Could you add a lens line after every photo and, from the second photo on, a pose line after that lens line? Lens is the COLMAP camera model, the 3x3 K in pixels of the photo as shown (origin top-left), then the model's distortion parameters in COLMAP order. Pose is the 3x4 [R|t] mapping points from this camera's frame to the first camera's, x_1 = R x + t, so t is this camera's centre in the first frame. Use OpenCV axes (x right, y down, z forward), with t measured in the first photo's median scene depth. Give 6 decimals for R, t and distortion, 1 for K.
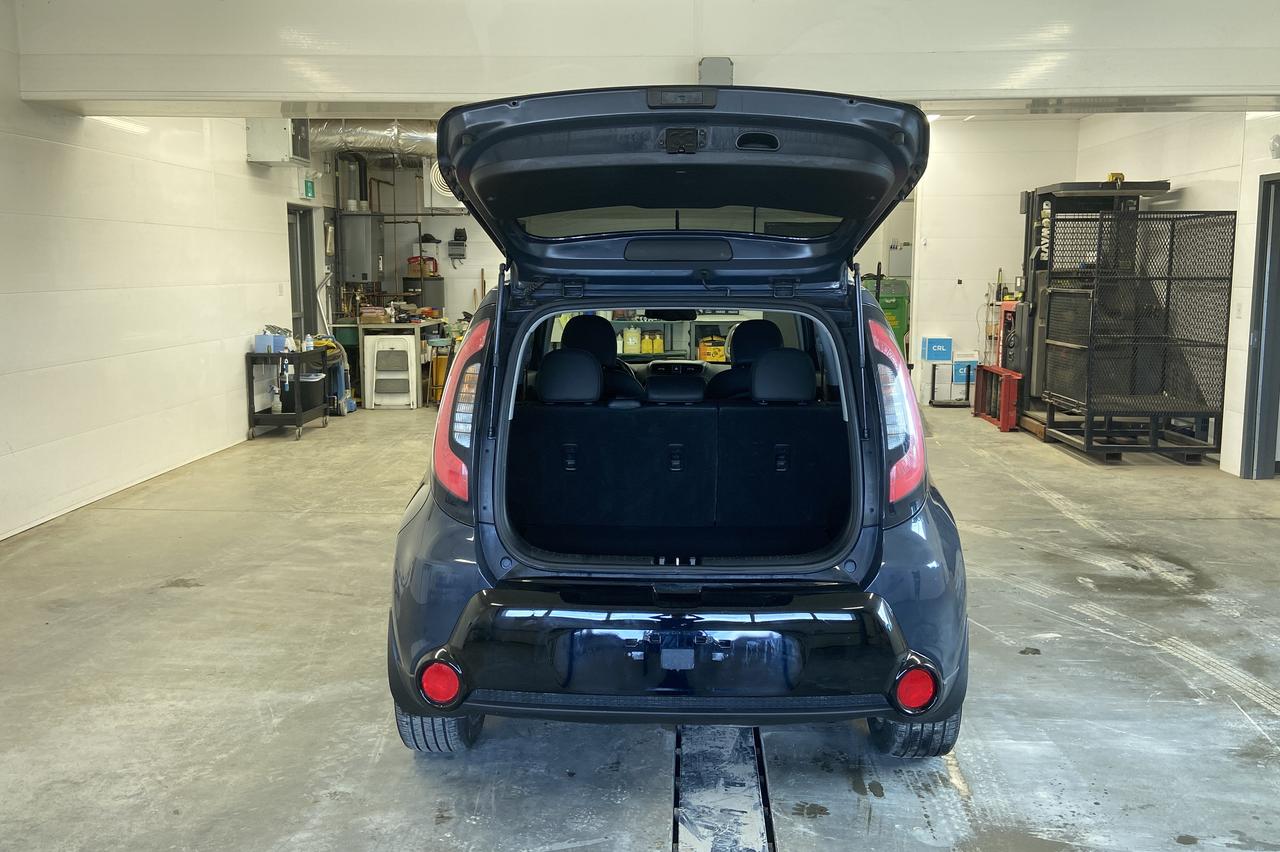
lens RADIAL K [[1040.6, 0, 565.4], [0, 1040.6, 424.6], [0, 0, 1]] dist [0.049740, -0.010932]
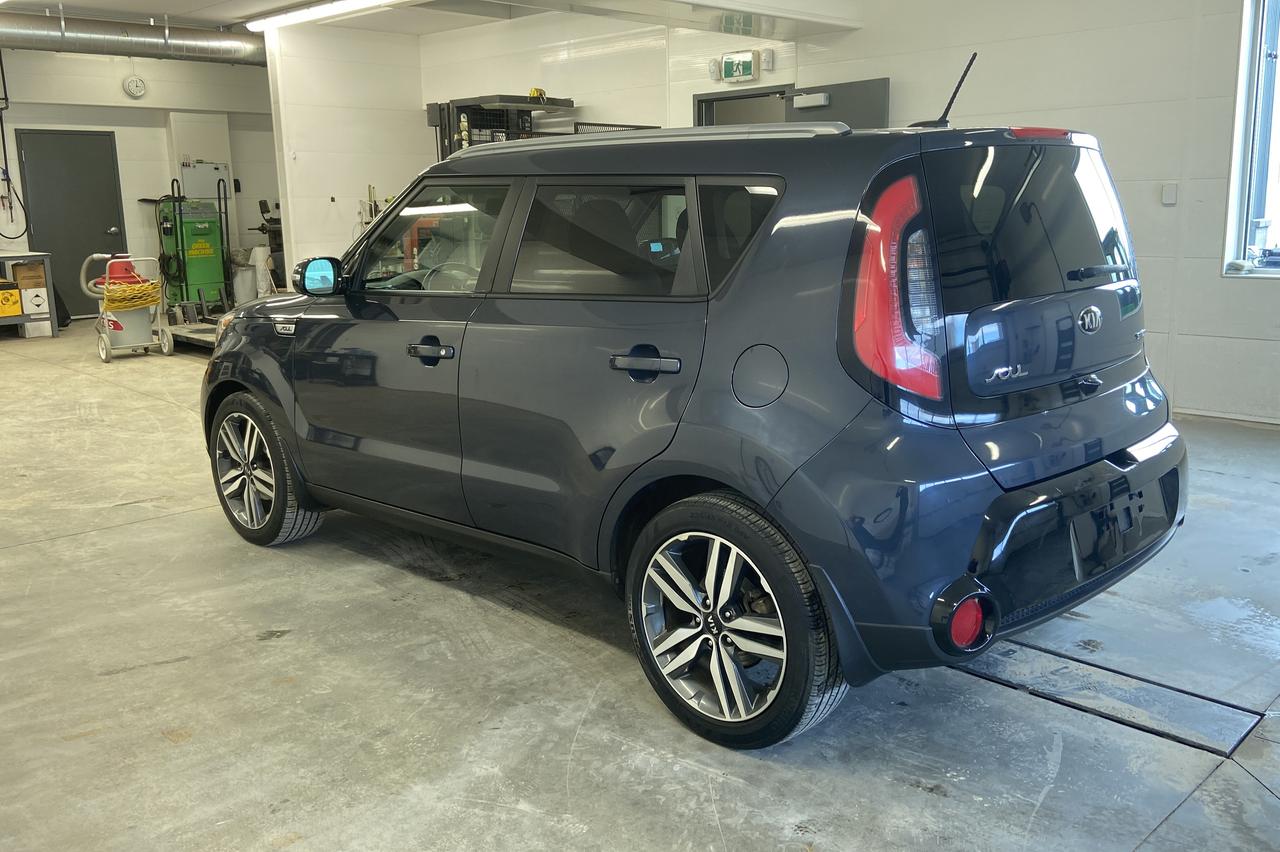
lens RADIAL K [[1115.2, 0, 594.2], [0, 1115.2, 424.8], [0, 0, 1]] dist [0.066110, -0.007426]
pose [[0.669366, -0.155585, 0.726459, -0.849468], [0.124690, 0.987482, 0.096598, -0.020283], [-0.732395, 0.025923, 0.680387, 0.566223]]
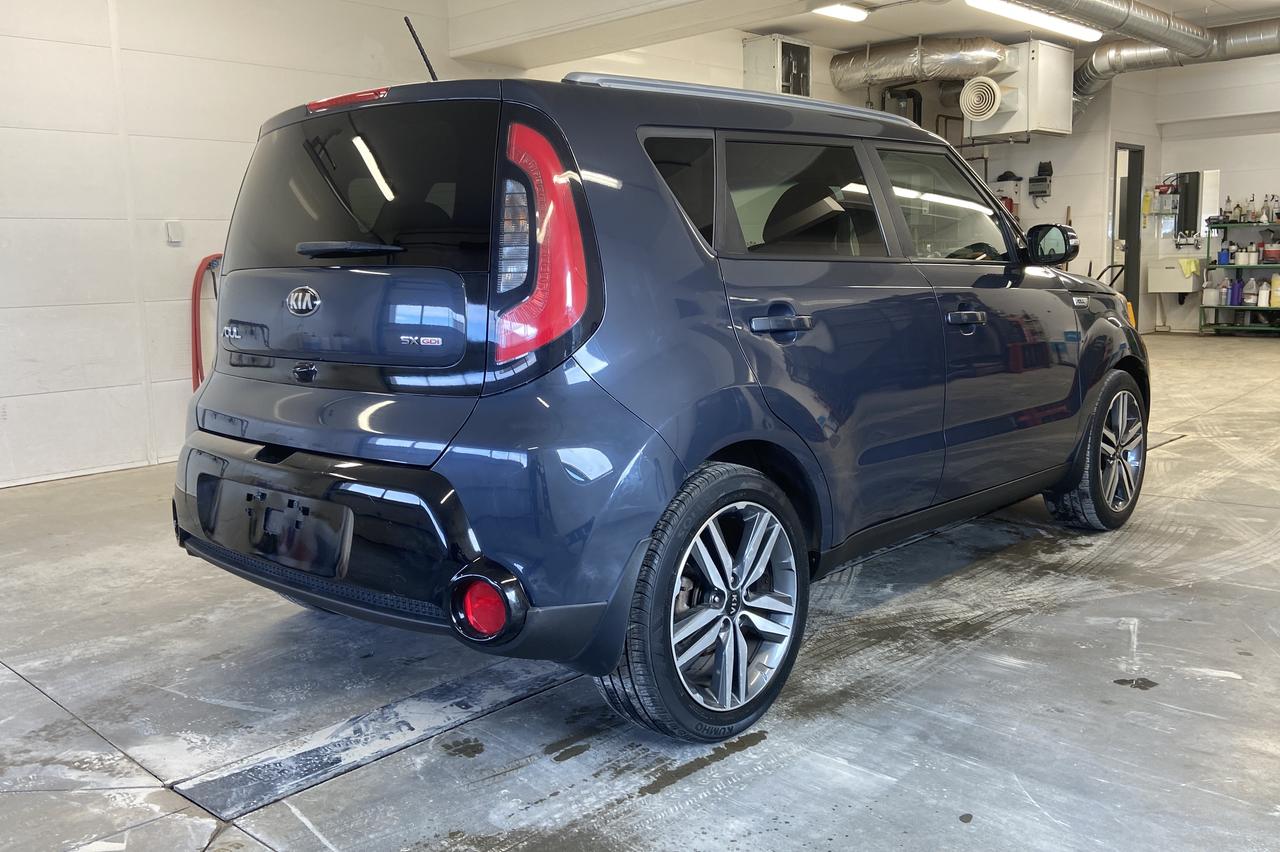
lens RADIAL K [[1017.9, 0, 666.9], [0, 1017.9, 425.9], [0, 0, 1]] dist [0.057308, -0.007224]
pose [[0.782829, 0.079398, -0.617151, 0.789260], [-0.067410, 0.996810, 0.042735, 0.074488], [0.618575, 0.008148, 0.785684, 0.458442]]
